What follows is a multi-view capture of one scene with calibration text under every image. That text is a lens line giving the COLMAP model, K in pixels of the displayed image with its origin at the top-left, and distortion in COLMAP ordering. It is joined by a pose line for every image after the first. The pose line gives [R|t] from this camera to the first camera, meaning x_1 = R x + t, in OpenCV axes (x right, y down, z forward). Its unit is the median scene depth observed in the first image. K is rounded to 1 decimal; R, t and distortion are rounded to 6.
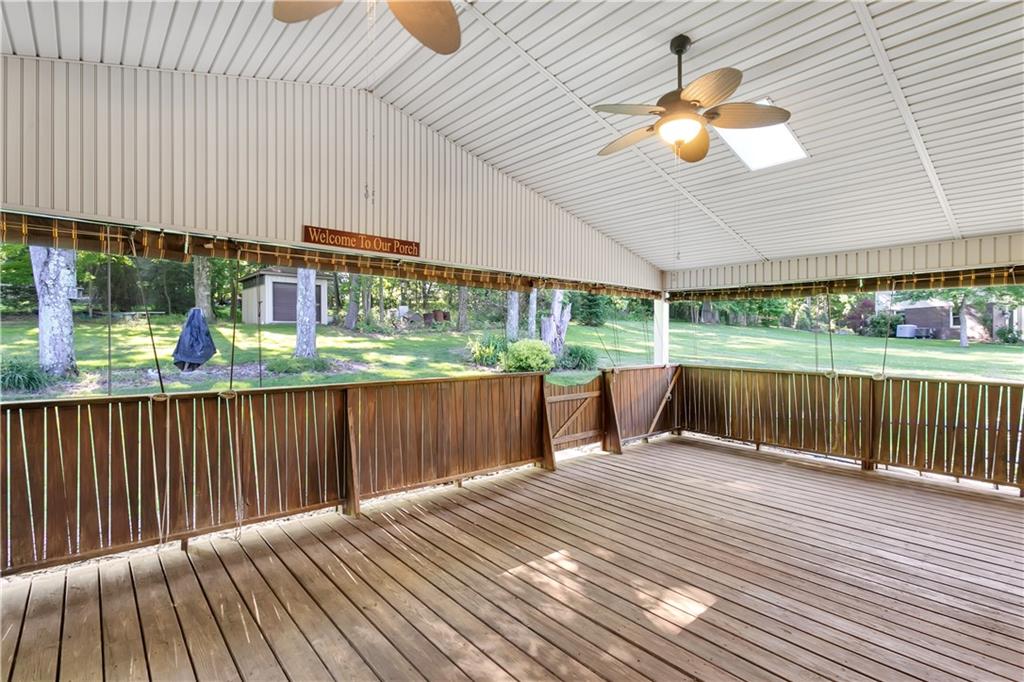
lens RADIAL K [[486.8, 0, 511.2], [0, 486.8, 339.5], [0, 0, 1]] dist [-0.000544, -0.000042]
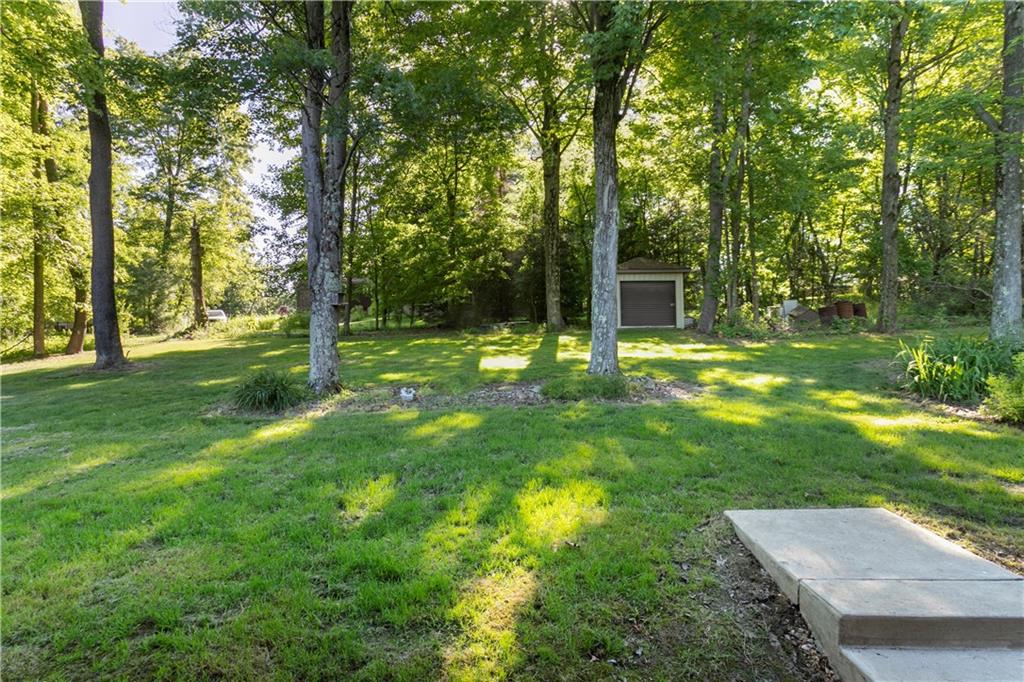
lens RADIAL K [[515.9, 0, 509.6], [0, 515.9, 338.5], [0, 0, 1]] dist [-0.018925, 0.000381]
pose [[0.736354, -0.019592, -0.676313, -0.026187], [0.008919, 0.999775, -0.019252, -0.001613], [0.676538, 0.008145, 0.736363, 0.309151]]
